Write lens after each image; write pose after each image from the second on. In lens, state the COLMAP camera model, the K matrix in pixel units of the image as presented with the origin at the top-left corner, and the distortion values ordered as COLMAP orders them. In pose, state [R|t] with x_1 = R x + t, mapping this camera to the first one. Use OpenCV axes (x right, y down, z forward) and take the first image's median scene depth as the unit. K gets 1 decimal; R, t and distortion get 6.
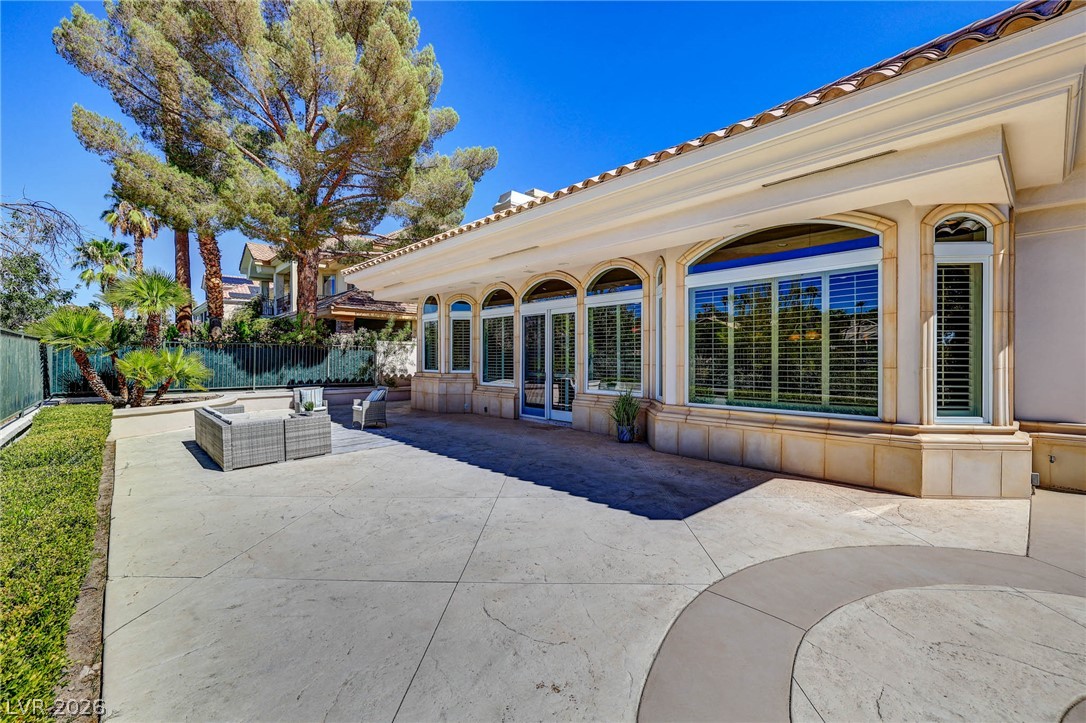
lens RADIAL K [[457.0, 0, 540.2], [0, 457.0, 354.9], [0, 0, 1]] dist [-0.000851, -0.000063]
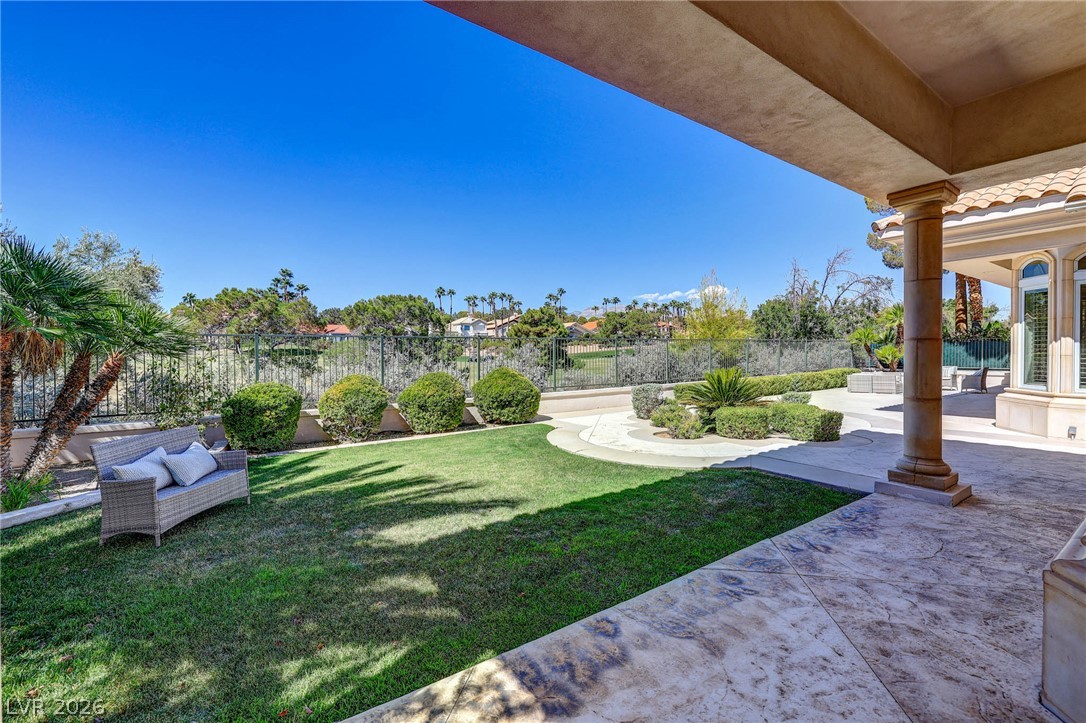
lens RADIAL K [[457.0, 0, 540.2], [0, 457.0, 354.9], [0, 0, 1]] dist [-0.000851, -0.000063]
pose [[-0.153832, 0.010083, -0.988046, 1.475188], [0.015169, 0.999854, 0.007842, -0.006419], [0.987981, -0.013781, -0.153962, -0.242475]]
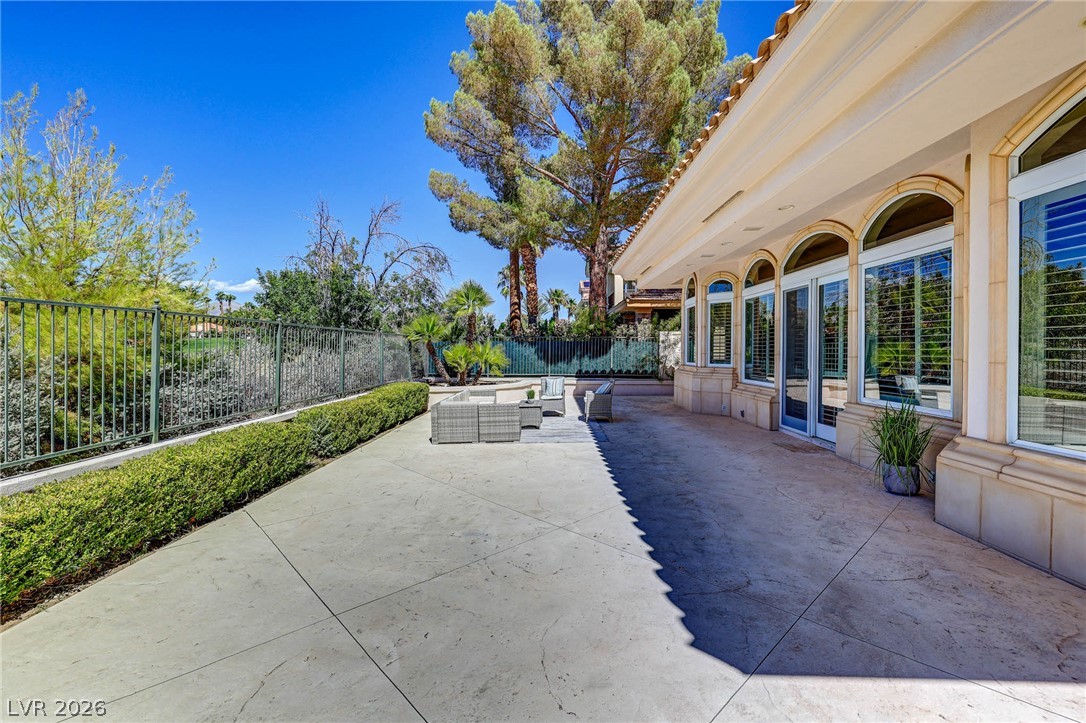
lens RADIAL K [[457.0, 0, 540.2], [0, 457.0, 354.9], [0, 0, 1]] dist [-0.000851, -0.000063]
pose [[0.713368, 0.007124, -0.700753, 0.227735], [0.005144, 0.999868, 0.015401, 0.003474], [0.700771, -0.014591, 0.713237, 0.229455]]
